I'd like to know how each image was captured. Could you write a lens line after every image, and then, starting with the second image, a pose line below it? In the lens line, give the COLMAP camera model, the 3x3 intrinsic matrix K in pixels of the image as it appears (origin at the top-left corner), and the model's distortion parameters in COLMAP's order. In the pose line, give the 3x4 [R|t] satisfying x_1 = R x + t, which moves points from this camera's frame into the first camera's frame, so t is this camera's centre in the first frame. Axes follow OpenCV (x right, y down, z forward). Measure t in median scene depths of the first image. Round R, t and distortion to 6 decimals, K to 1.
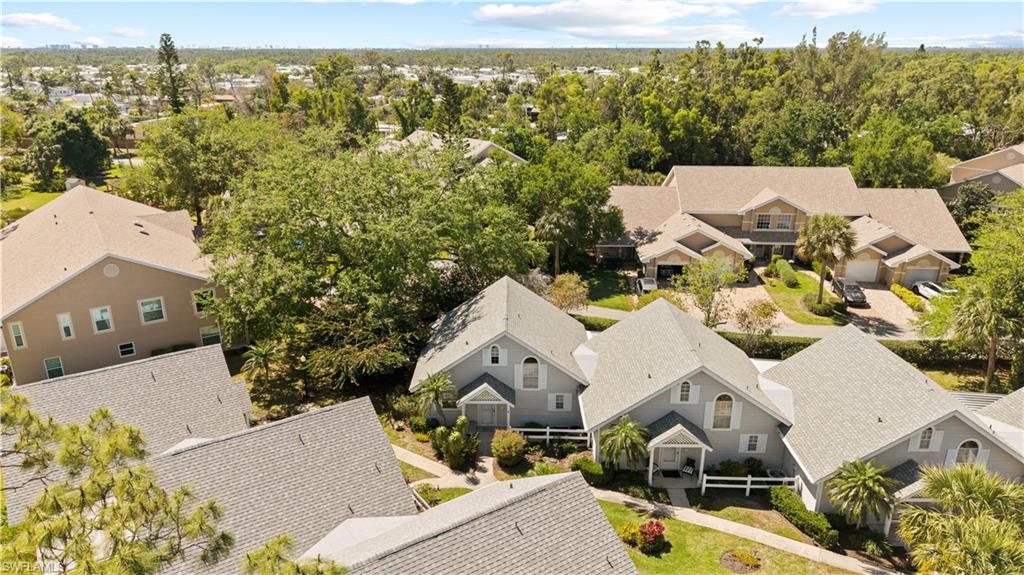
lens RADIAL K [[661.2, 0, 512.0], [0, 661.2, 287.5], [0, 0, 1]] dist [0.030069, -0.074625]
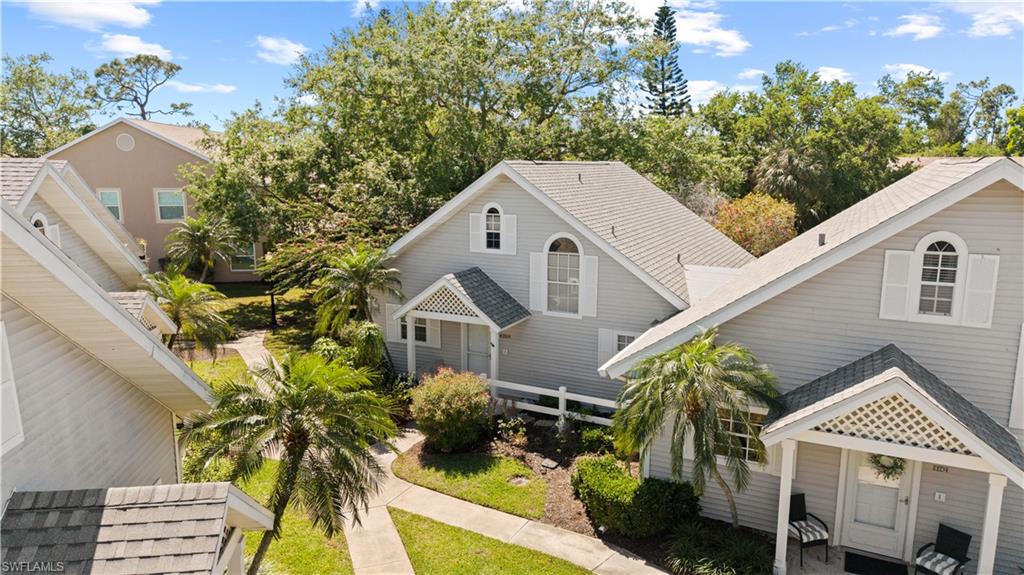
lens RADIAL K [[661.2, 0, 512.0], [0, 661.2, 287.5], [0, 0, 1]] dist [0.030069, -0.074625]
pose [[0.881323, 0.064432, -0.468100, 0.183211], [-0.148747, 0.978124, -0.145422, 0.182652], [0.448490, 0.197793, 0.871628, 0.522376]]
